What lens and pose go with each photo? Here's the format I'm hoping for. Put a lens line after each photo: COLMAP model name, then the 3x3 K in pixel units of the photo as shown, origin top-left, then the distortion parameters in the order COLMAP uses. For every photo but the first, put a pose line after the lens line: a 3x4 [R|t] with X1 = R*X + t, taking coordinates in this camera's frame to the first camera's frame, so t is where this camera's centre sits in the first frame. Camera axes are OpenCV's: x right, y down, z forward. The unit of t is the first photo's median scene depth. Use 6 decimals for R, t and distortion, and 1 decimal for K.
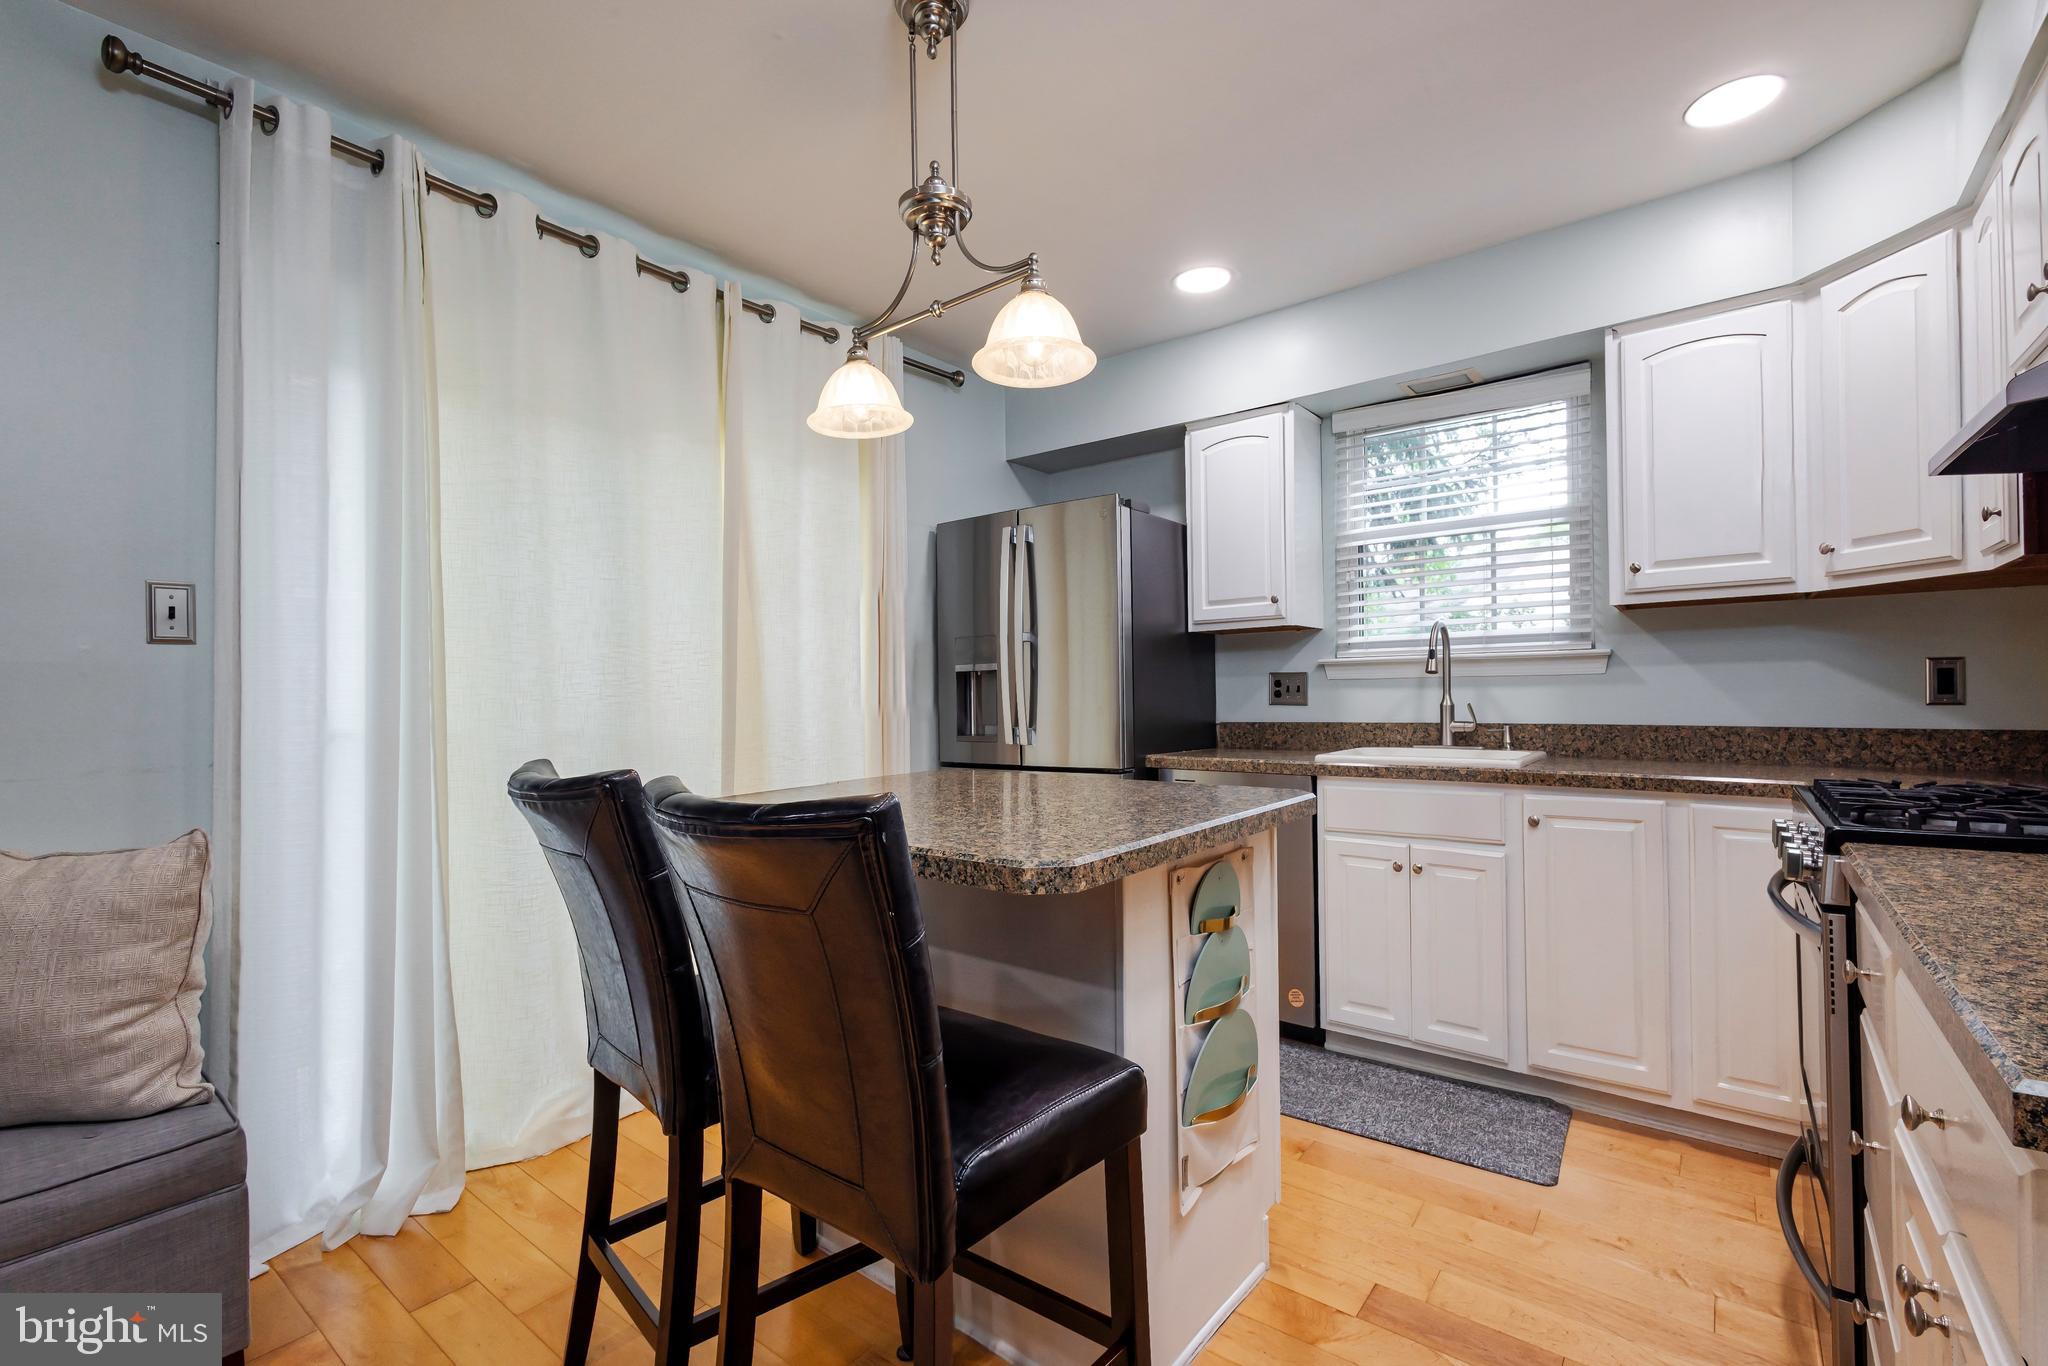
lens RADIAL K [[861.8, 0, 1037.1], [0, 861.8, 672.4], [0, 0, 1]] dist [-0.005423, 0.000845]
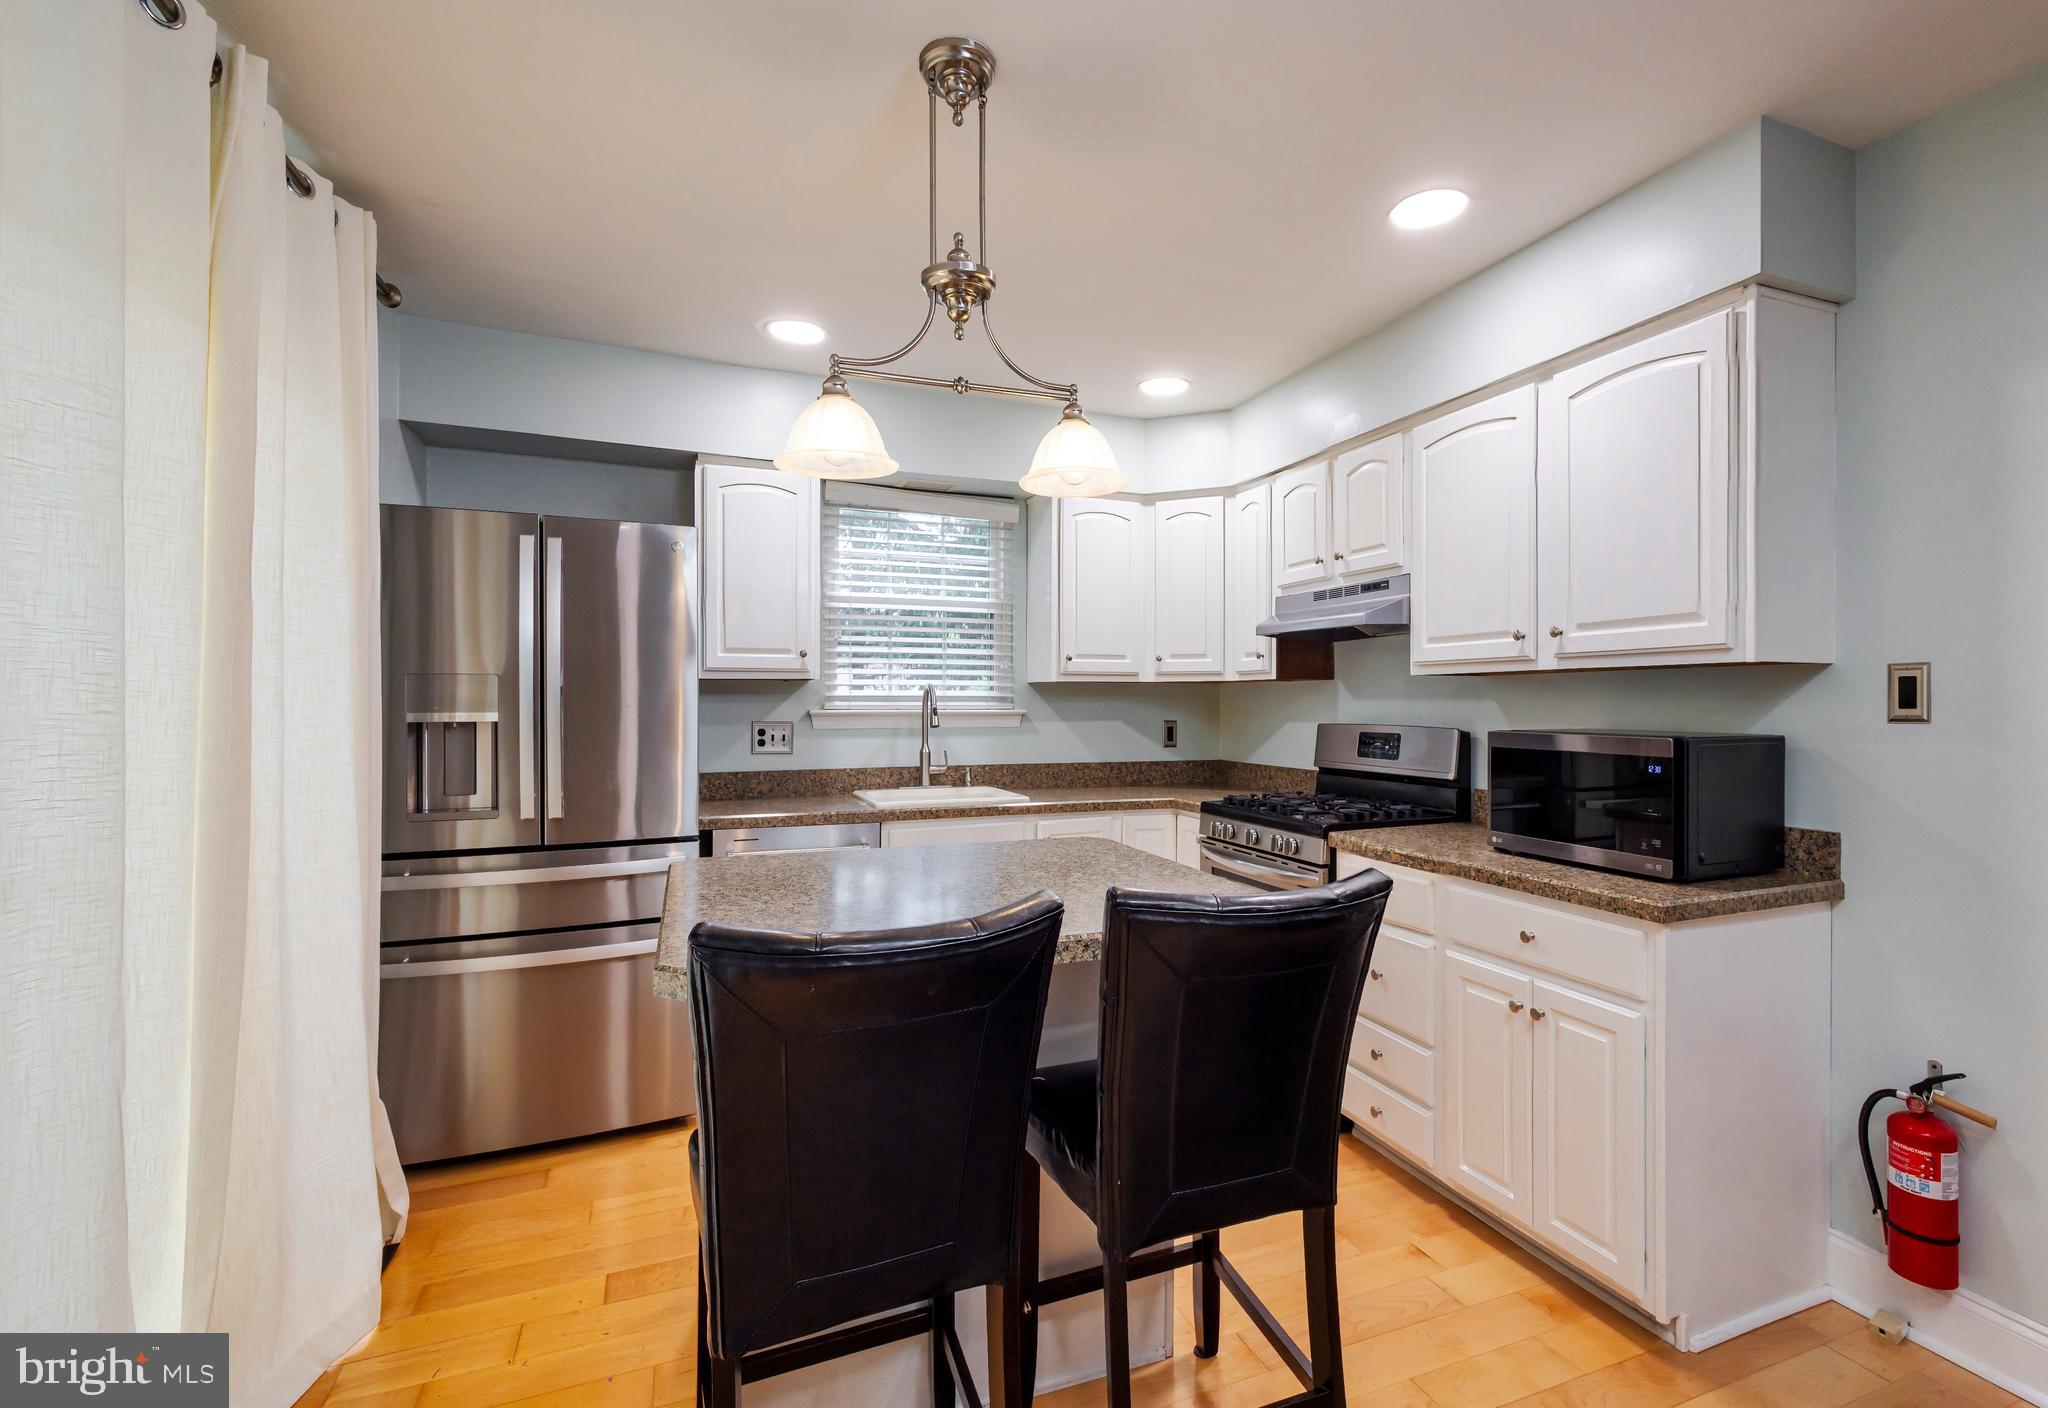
lens RADIAL K [[888.2, 0, 1063.1], [0, 888.2, 701.4], [0, 0, 1]] dist [-0.017210, -0.000103]
pose [[0.508314, 0.018691, 0.860969, -0.526680], [-0.026980, 0.999619, -0.005772, -0.033124], [-0.860749, -0.020295, 0.508625, 0.207852]]
